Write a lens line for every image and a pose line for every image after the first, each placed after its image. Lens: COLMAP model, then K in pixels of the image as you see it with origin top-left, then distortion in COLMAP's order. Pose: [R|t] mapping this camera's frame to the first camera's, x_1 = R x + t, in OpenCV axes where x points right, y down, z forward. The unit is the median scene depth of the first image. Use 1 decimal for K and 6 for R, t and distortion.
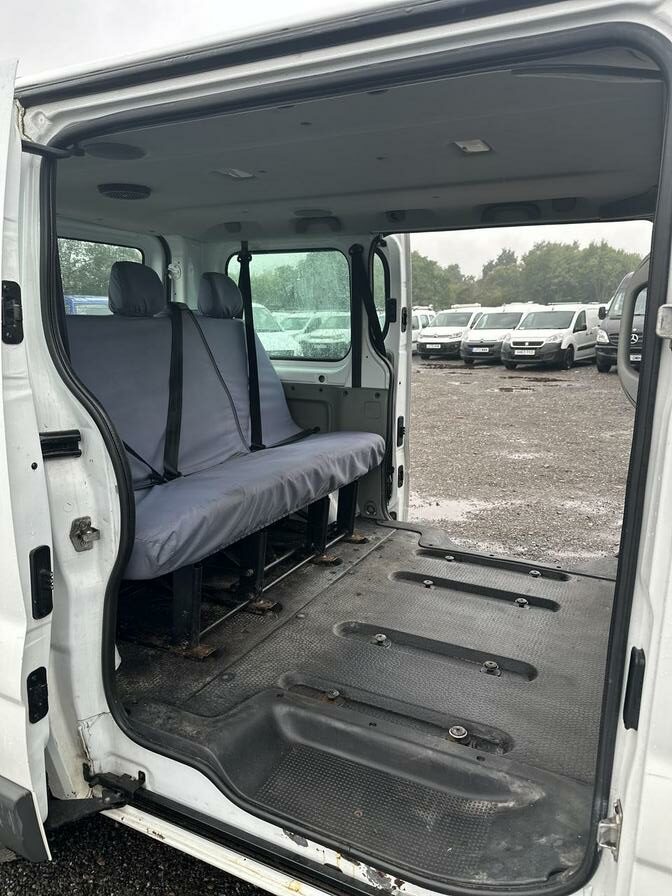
lens RADIAL K [[636.8, 0, 336.9], [0, 636.8, 431.6], [0, 0, 1]] dist [0.005101, 0.002354]
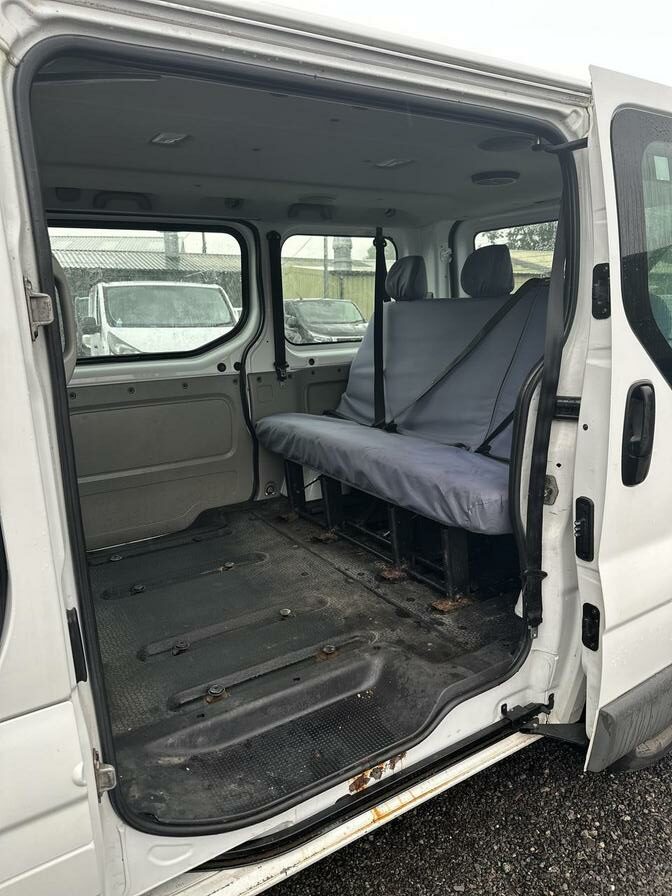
lens RADIAL K [[636.8, 0, 336.9], [0, 636.8, 431.6], [0, 0, 1]] dist [0.005101, 0.002354]
pose [[-0.521981, 0.178632, -0.834042, 0.901139], [-0.132200, 0.949065, 0.286004, -0.292950], [0.842650, 0.259549, -0.471779, 1.588789]]
